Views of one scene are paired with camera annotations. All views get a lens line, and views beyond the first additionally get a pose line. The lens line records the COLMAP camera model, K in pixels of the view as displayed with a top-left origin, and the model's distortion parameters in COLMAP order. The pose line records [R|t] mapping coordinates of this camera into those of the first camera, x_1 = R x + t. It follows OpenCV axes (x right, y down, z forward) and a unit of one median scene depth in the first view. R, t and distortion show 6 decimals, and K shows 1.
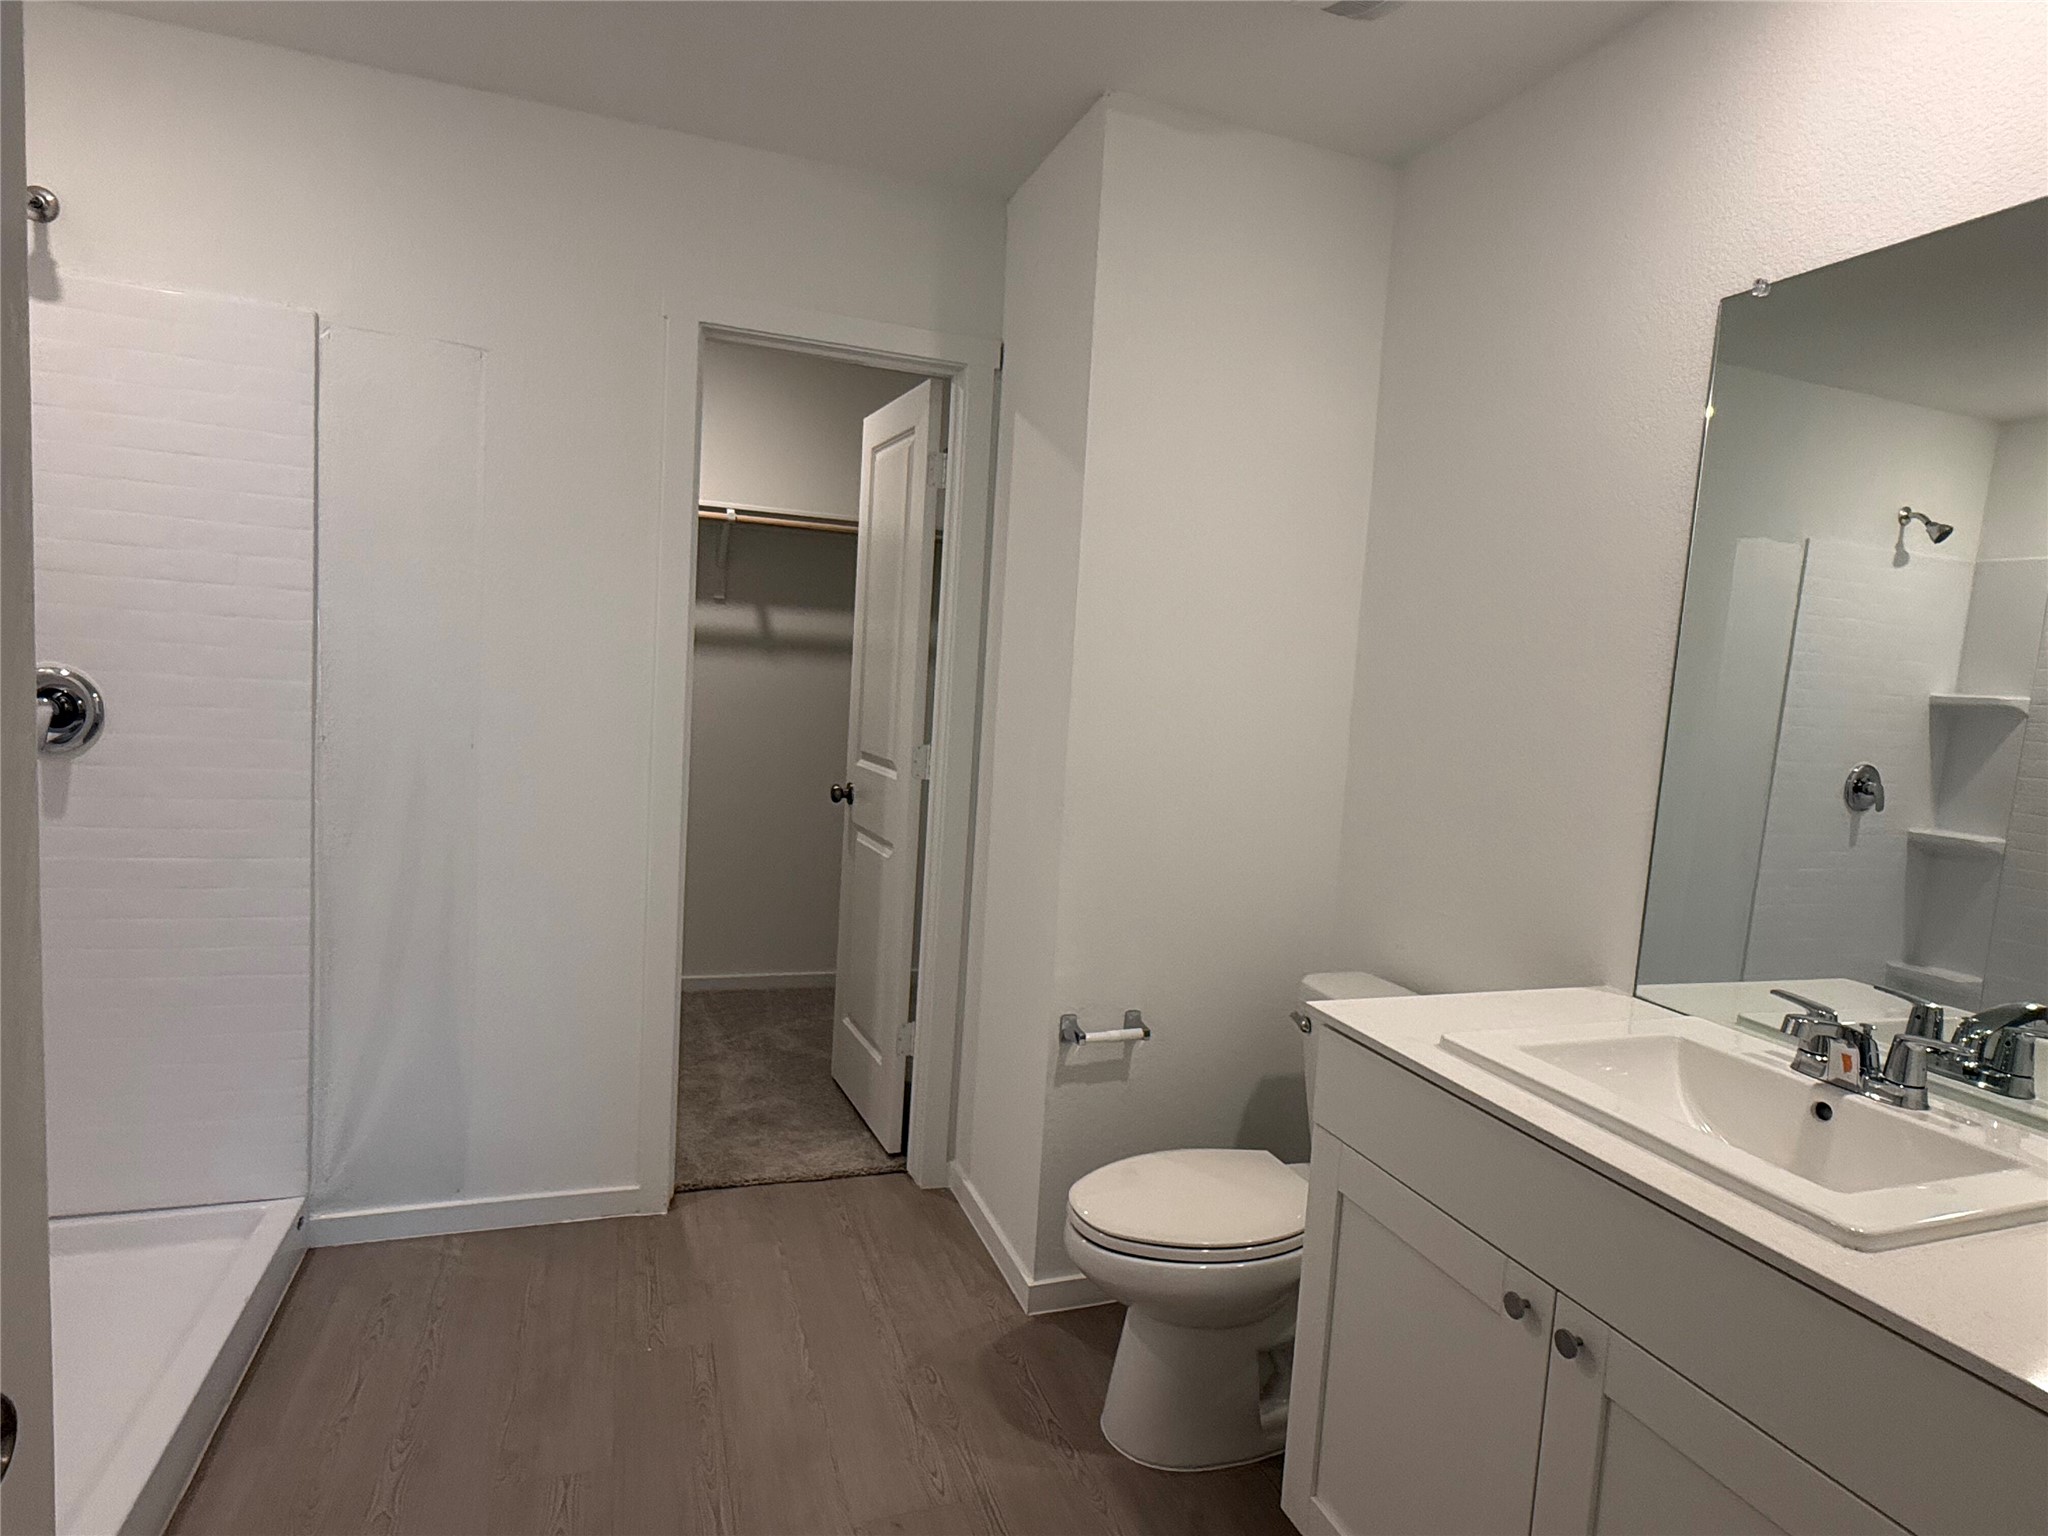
lens RADIAL K [[1115.6, 0, 1018.4], [0, 1115.6, 767.5], [0, 0, 1]] dist [0.001230, 0.001555]
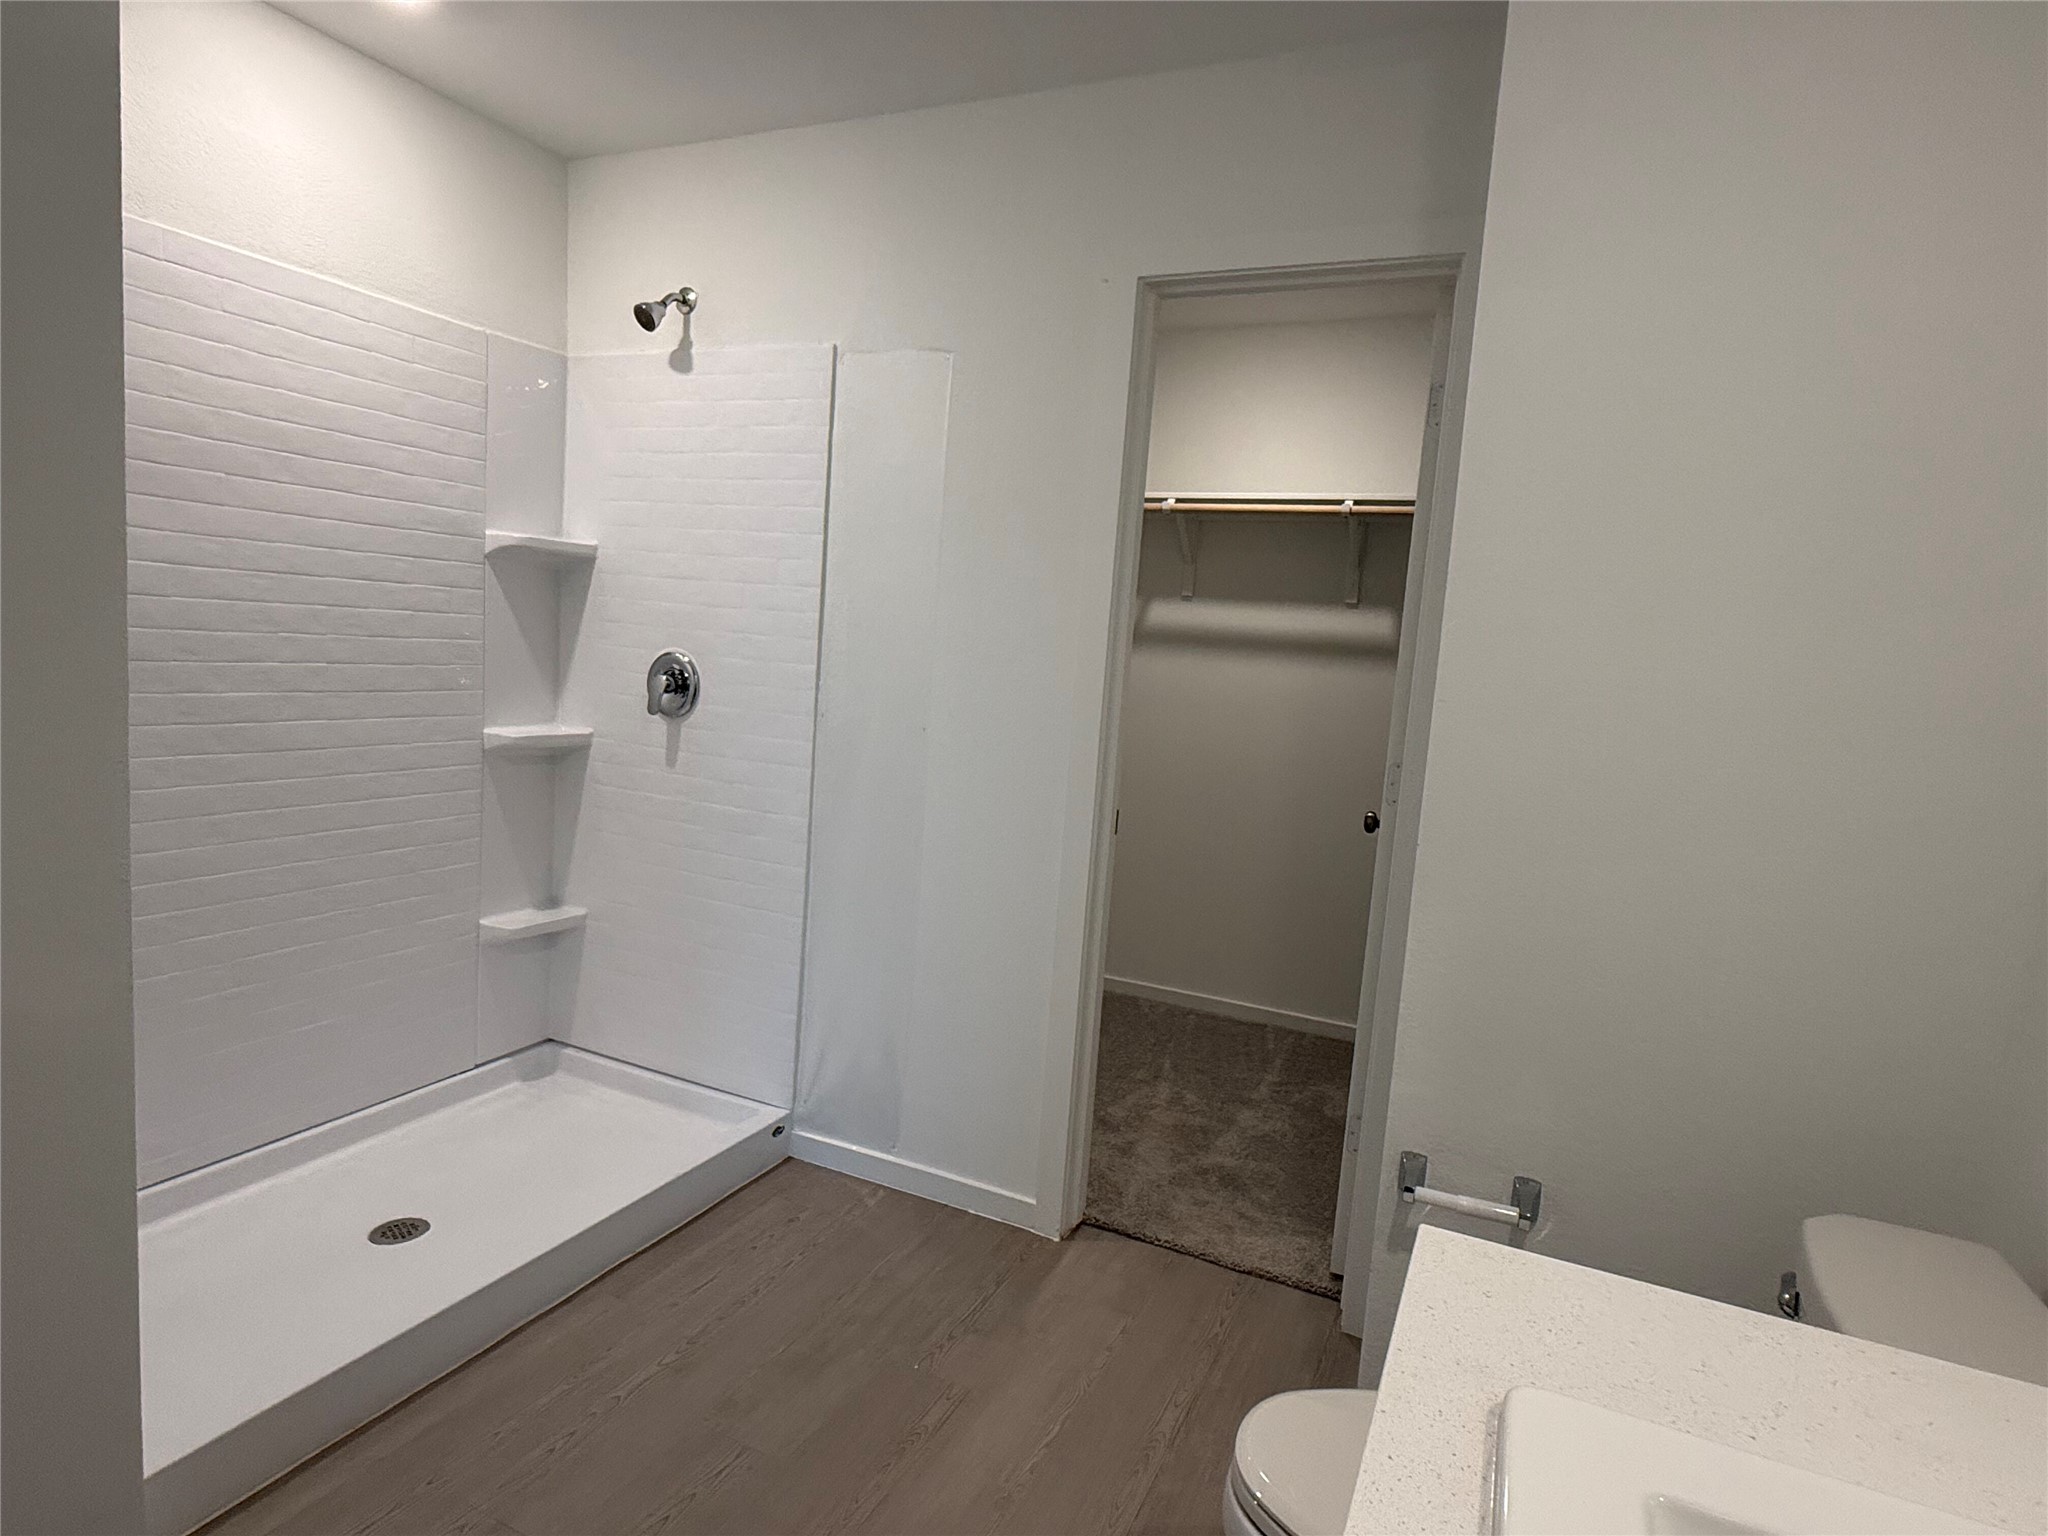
lens RADIAL K [[1115.6, 0, 1021.1], [0, 1115.6, 766.6], [0, 0, 1]] dist [0.001230, 0.001555]
pose [[0.720515, 0.065386, -0.690350, 0.270116], [-0.089188, 0.996014, 0.001251, 0.005589], [0.687680, 0.060669, 0.723474, 0.267981]]
